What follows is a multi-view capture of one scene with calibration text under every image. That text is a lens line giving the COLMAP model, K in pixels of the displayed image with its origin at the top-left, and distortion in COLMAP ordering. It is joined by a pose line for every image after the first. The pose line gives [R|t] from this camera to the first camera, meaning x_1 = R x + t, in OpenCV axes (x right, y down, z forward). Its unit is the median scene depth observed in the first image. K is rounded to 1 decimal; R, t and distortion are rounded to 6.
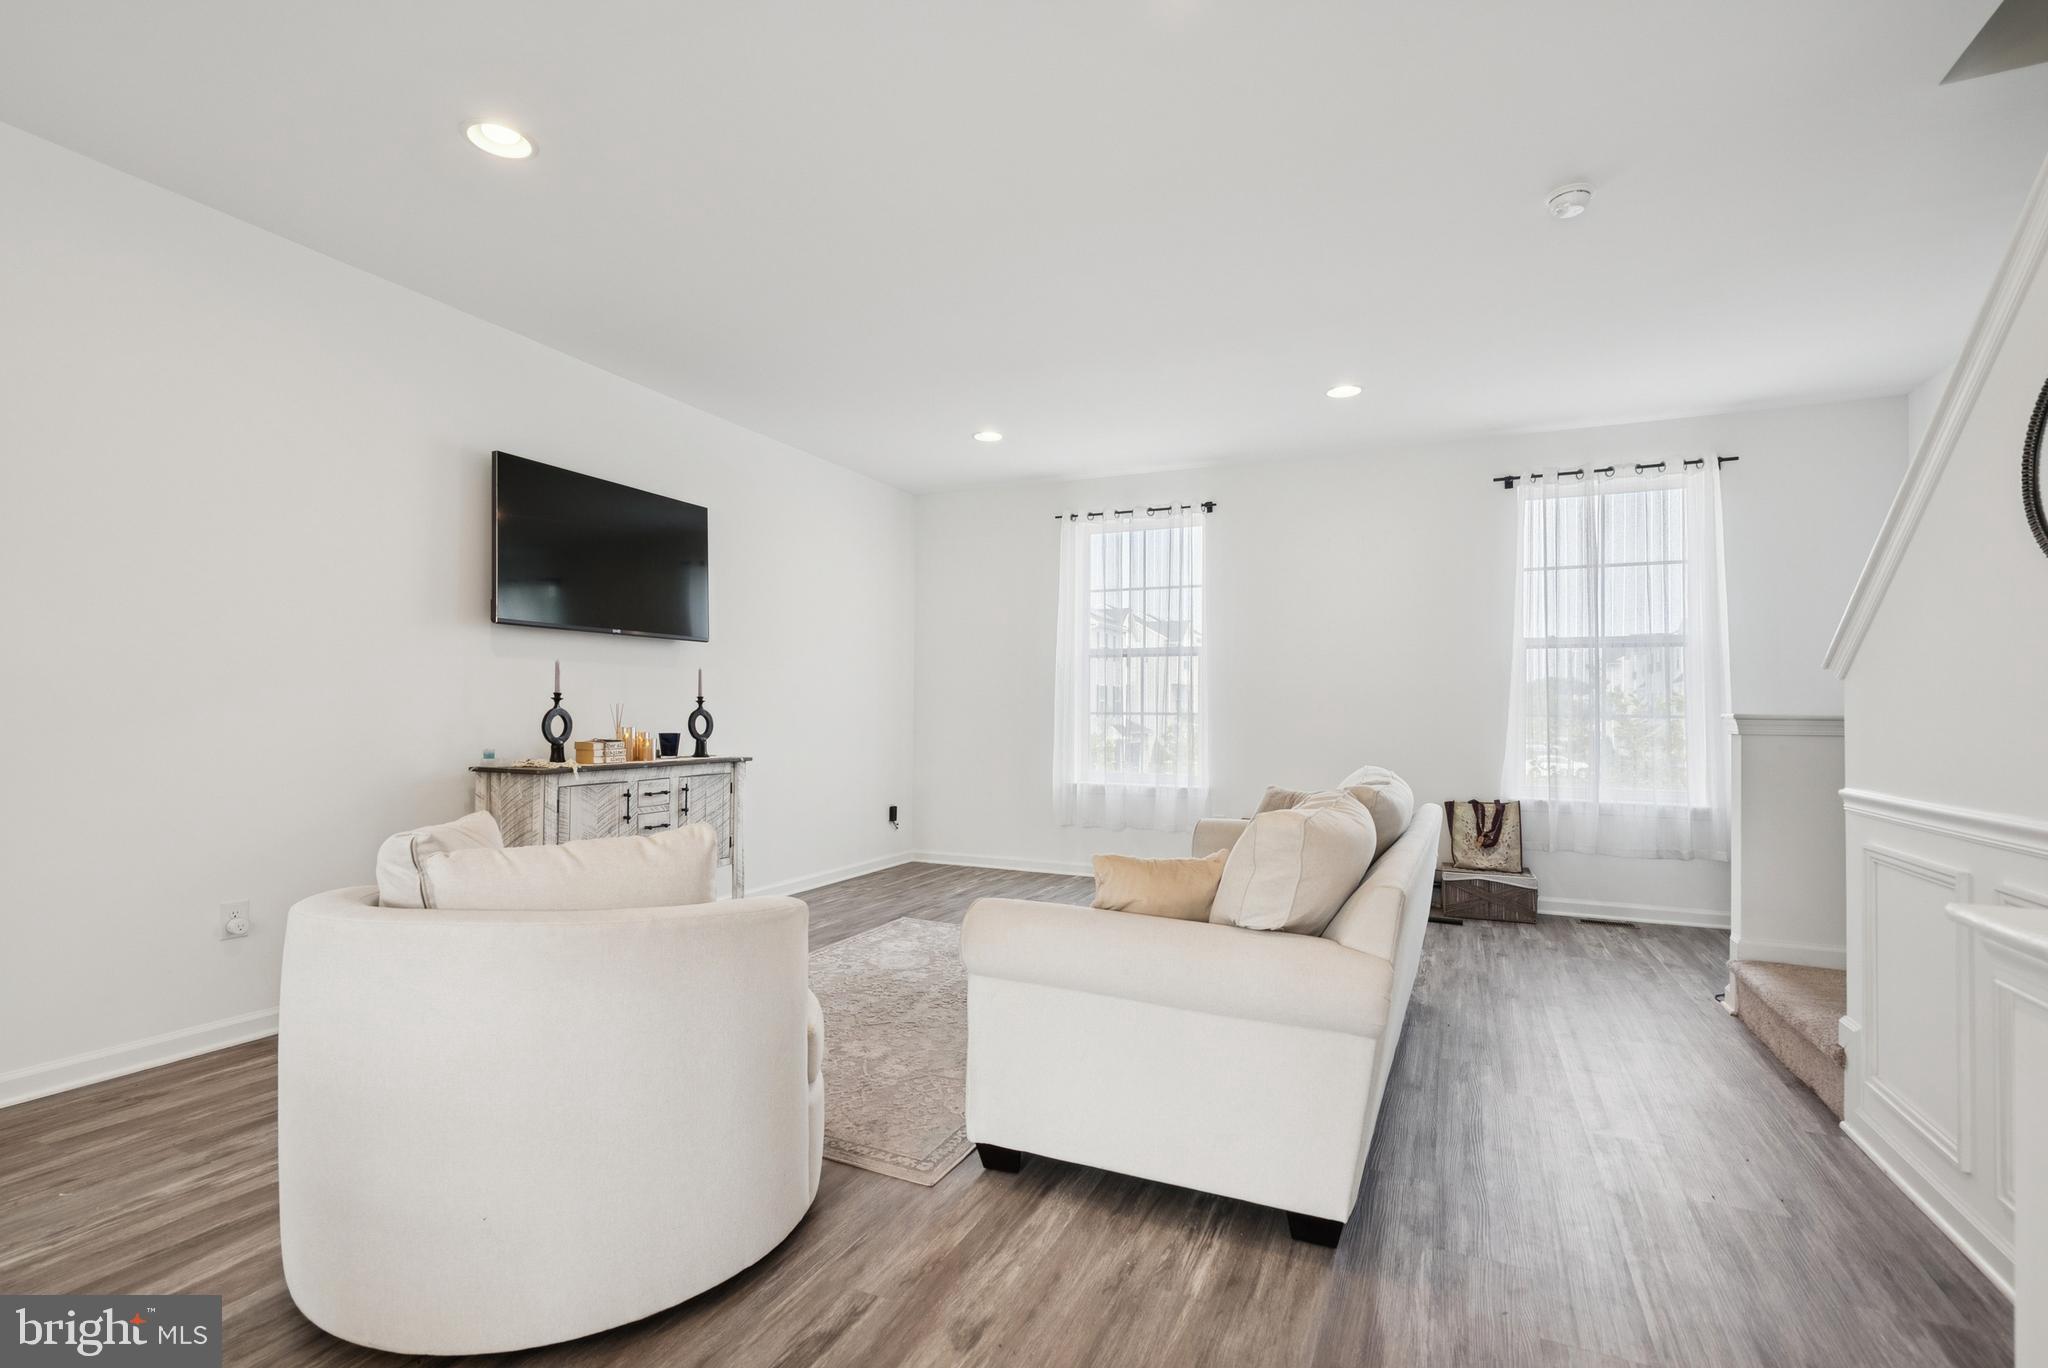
lens RADIAL K [[955.0, 0, 1011.1], [0, 955.0, 691.9], [0, 0, 1]] dist [0.001577, 0.000026]
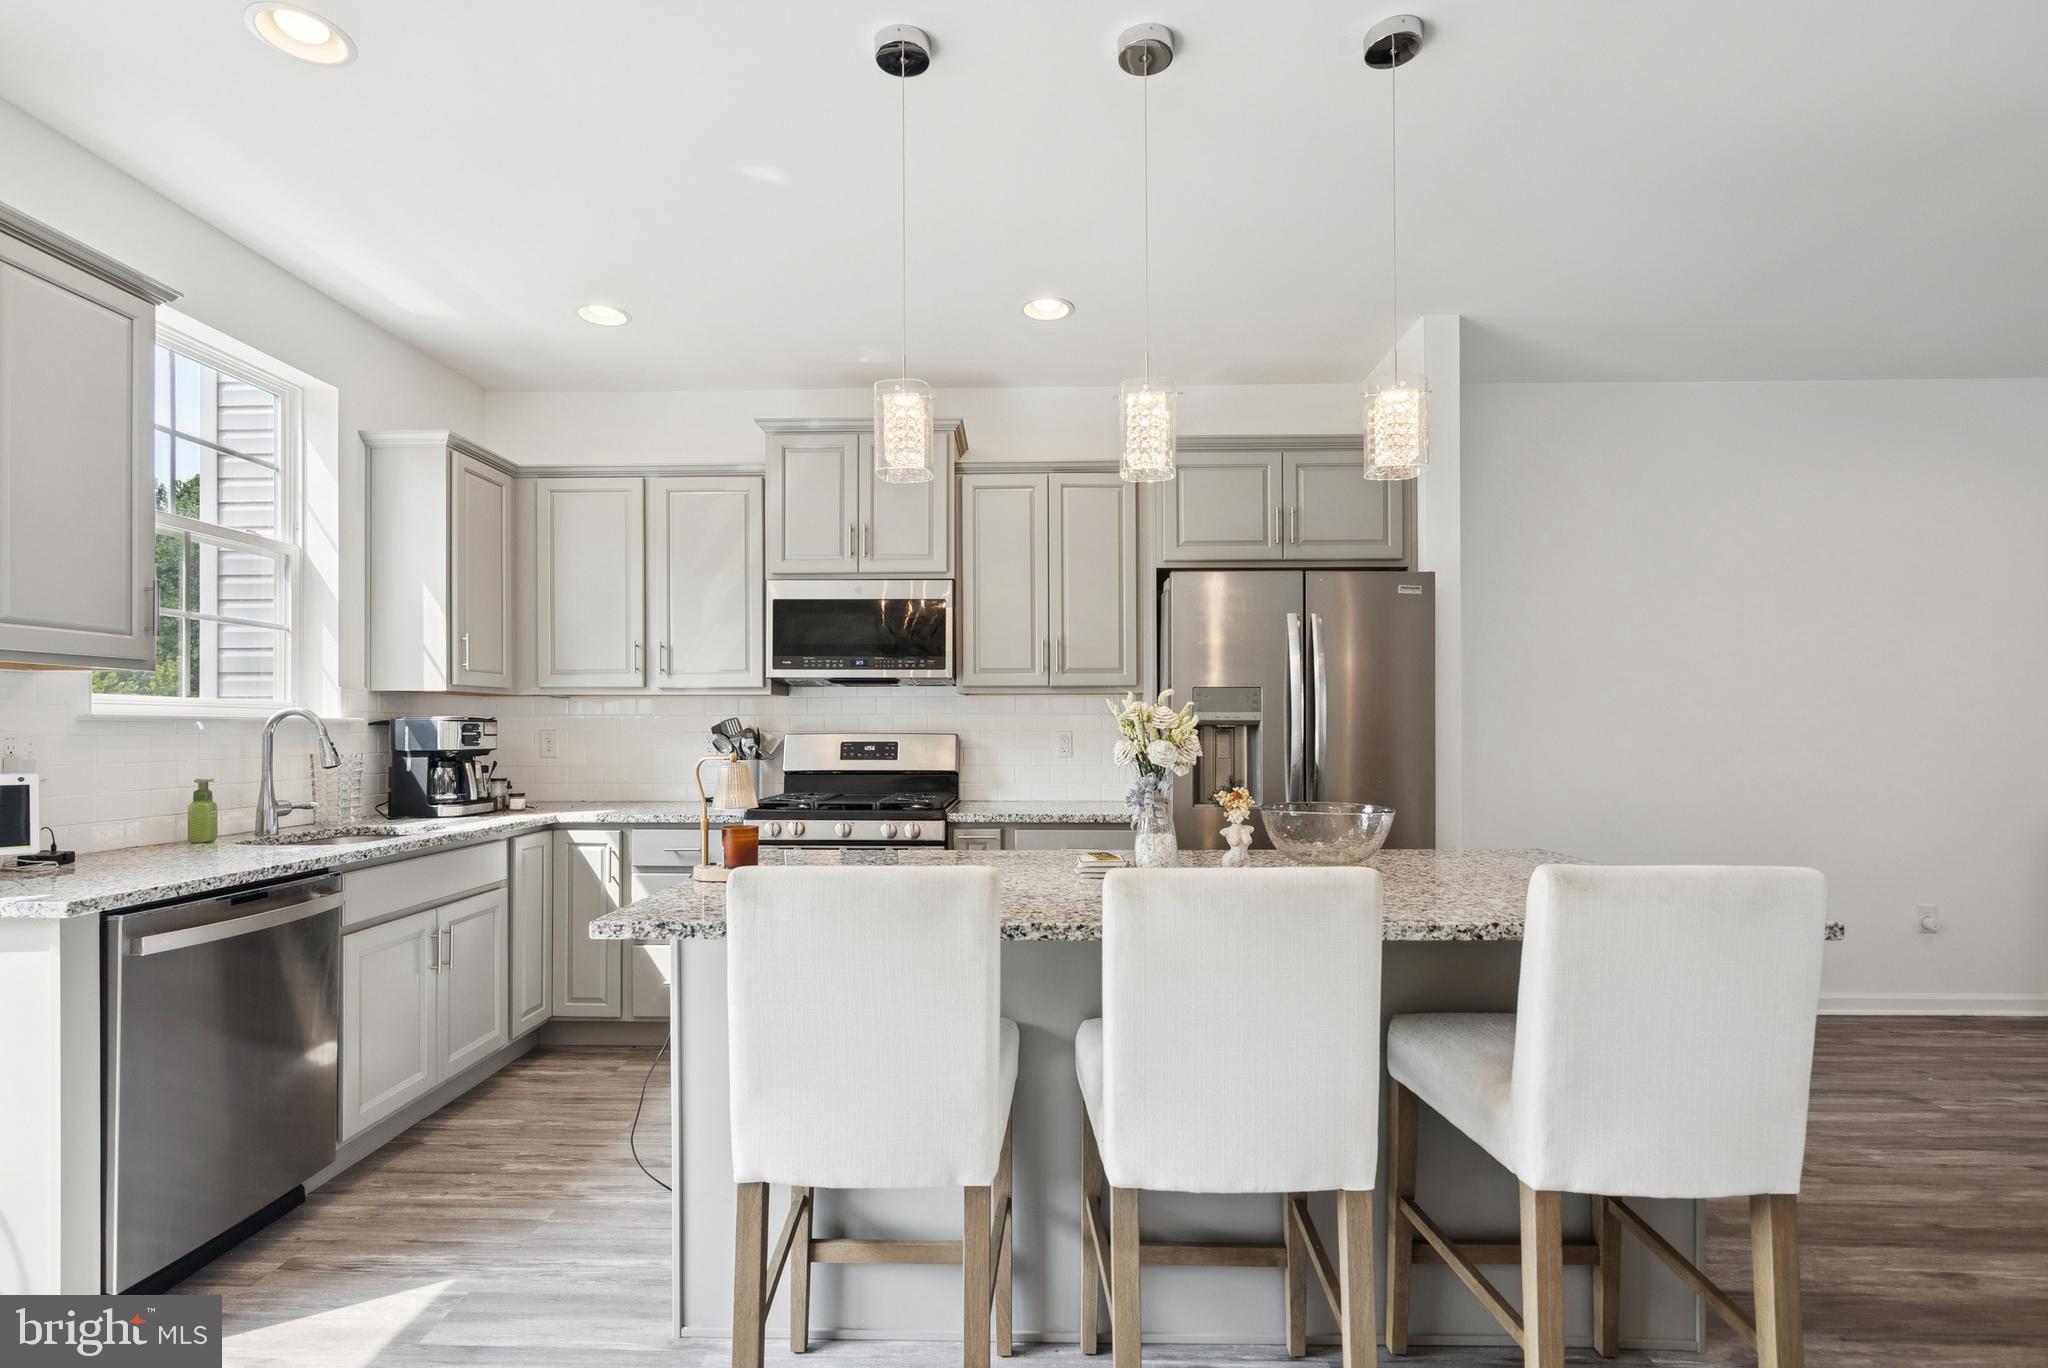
lens RADIAL K [[951.7, 0, 986.2], [0, 951.7, 726.3], [0, 0, 1]] dist [-0.001575, -0.000528]
pose [[0.392162, -0.014683, -0.919779, -0.124597], [0.026483, 0.999638, -0.004666, -0.050794], [0.919515, -0.022528, 0.392409, -0.682549]]
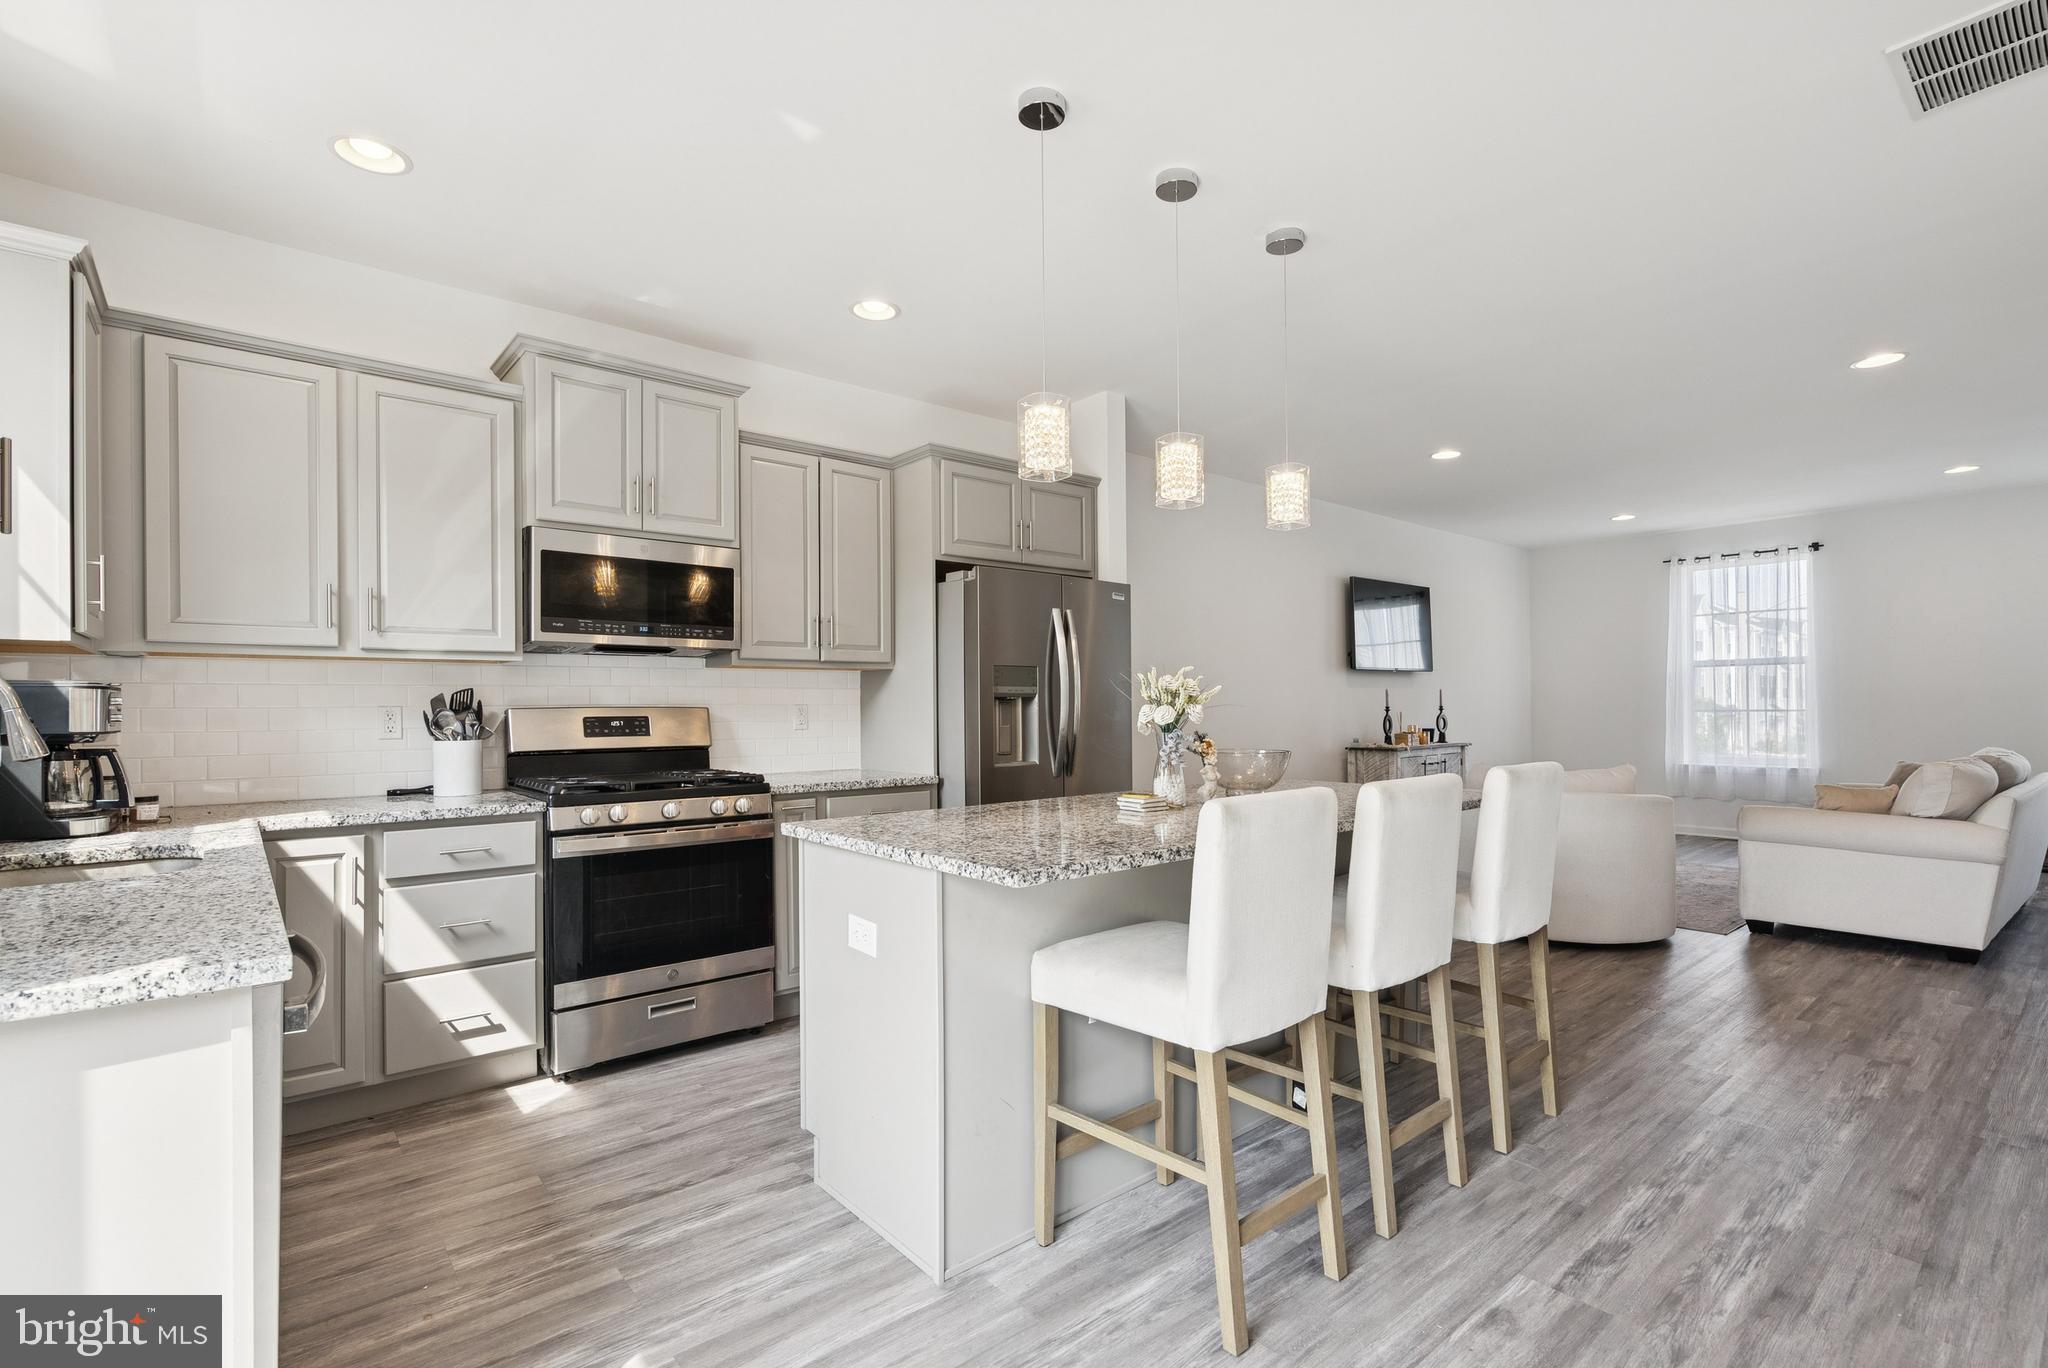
lens RADIAL K [[946.0, 0, 1002.1], [0, 946.0, 707.0], [0, 0, 1]] dist [-0.000736, -0.000024]
pose [[0.902729, -0.017557, -0.429852, -0.447001], [0.026773, 0.999523, 0.015400, -0.056895], [0.429377, -0.025411, 0.902768, -1.158409]]
